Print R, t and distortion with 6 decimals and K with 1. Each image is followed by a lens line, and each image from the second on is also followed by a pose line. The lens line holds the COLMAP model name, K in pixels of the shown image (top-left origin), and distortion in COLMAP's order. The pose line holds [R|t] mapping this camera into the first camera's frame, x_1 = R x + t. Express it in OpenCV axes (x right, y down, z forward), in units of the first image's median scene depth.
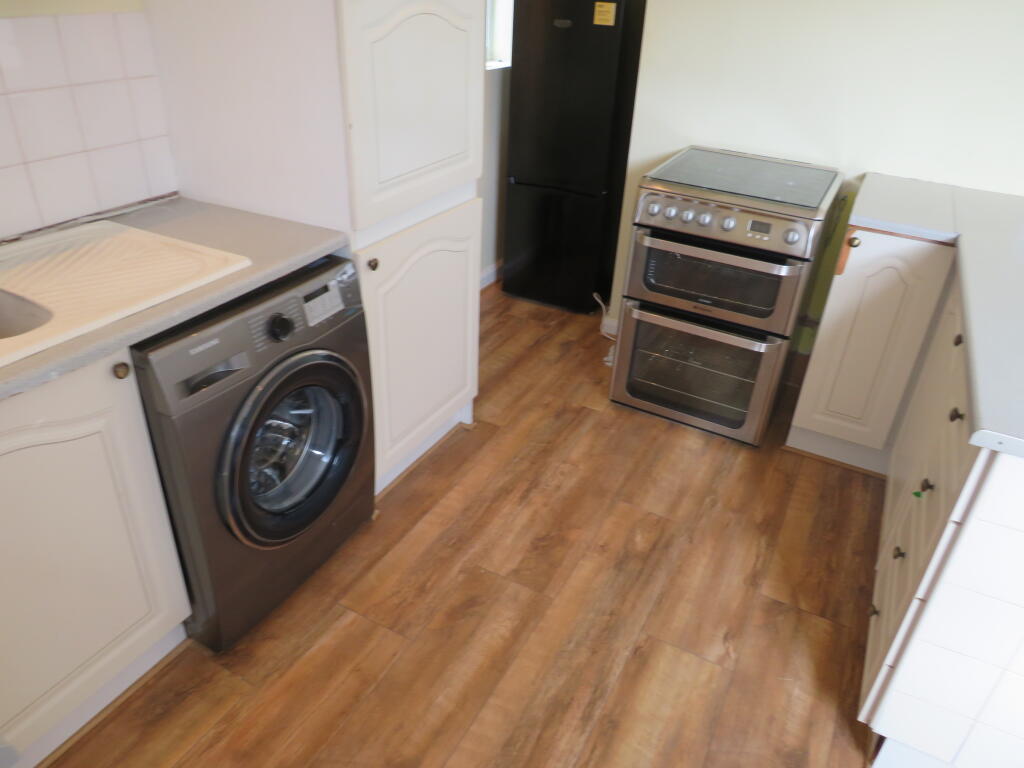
lens RADIAL K [[720.7, 0, 510.9], [0, 720.7, 380.2], [0, 0, 1]] dist [-0.025942, 0.003104]
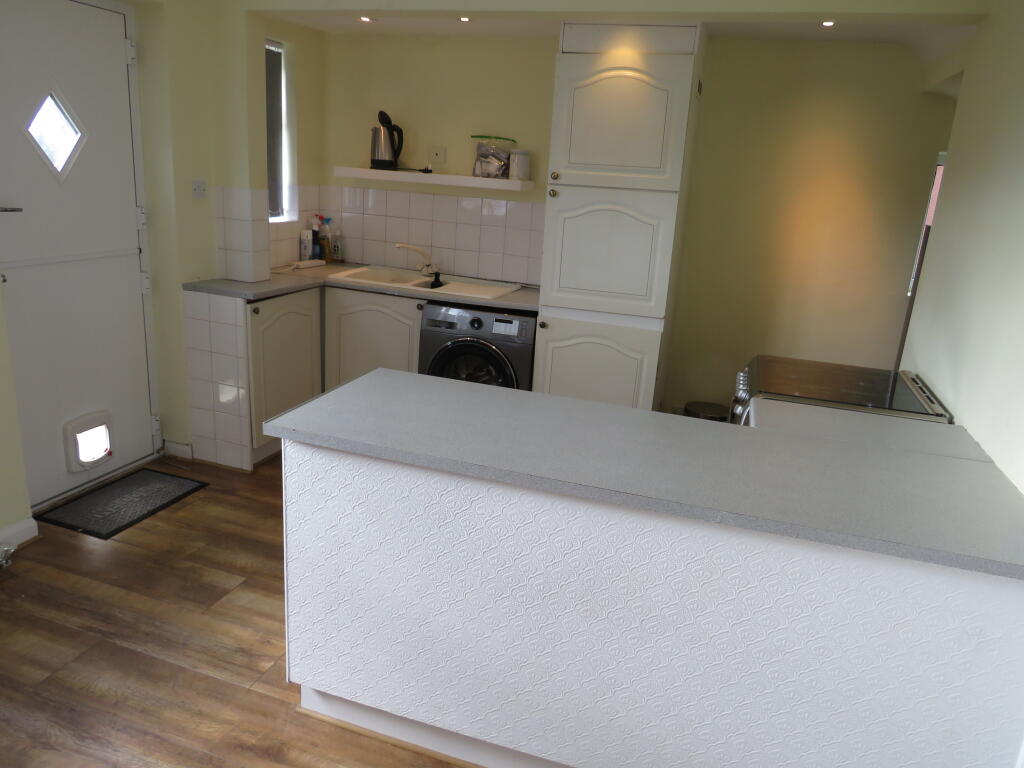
lens RADIAL K [[720.7, 0, 510.9], [0, 720.7, 380.2], [0, 0, 1]] dist [-0.025942, 0.003104]
pose [[0.184758, 0.245849, -0.951537, 1.625482], [-0.546482, 0.830420, 0.108447, -0.197693], [0.816837, 0.499961, 0.287779, 0.449229]]
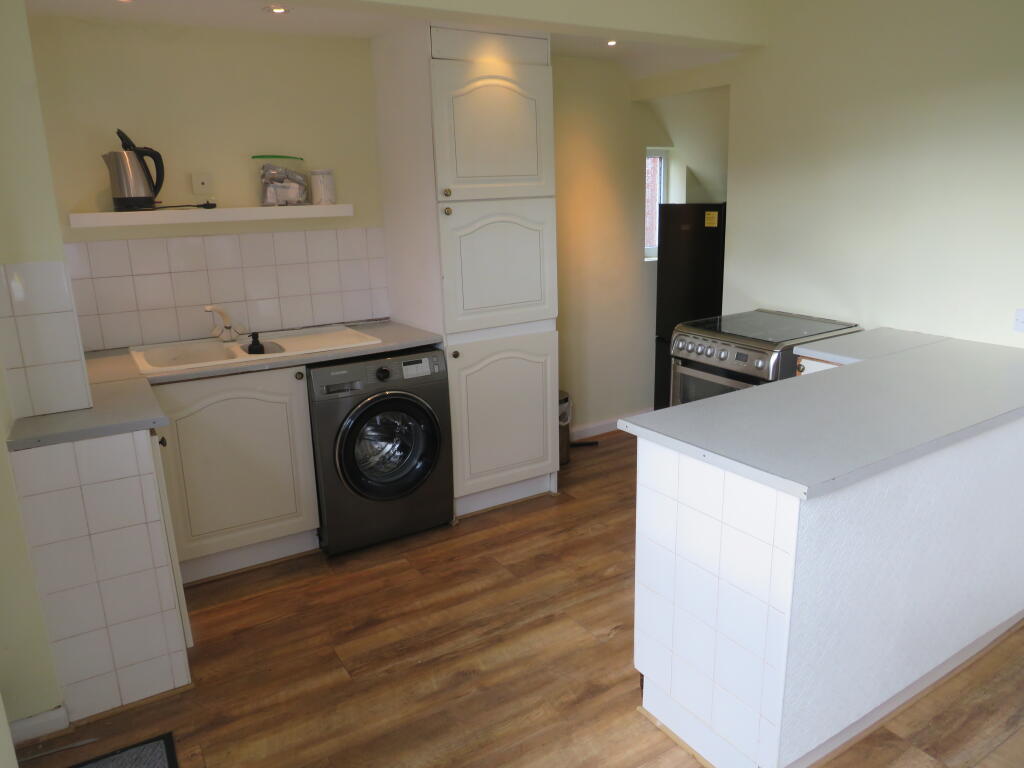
lens RADIAL K [[720.7, 0, 510.9], [0, 720.7, 380.2], [0, 0, 1]] dist [-0.025942, 0.003104]
pose [[0.863477, 0.062159, -0.500544, 0.794044], [-0.197087, 0.955063, -0.221387, 0.255937], [0.464289, 0.289813, 0.836925, -0.378663]]
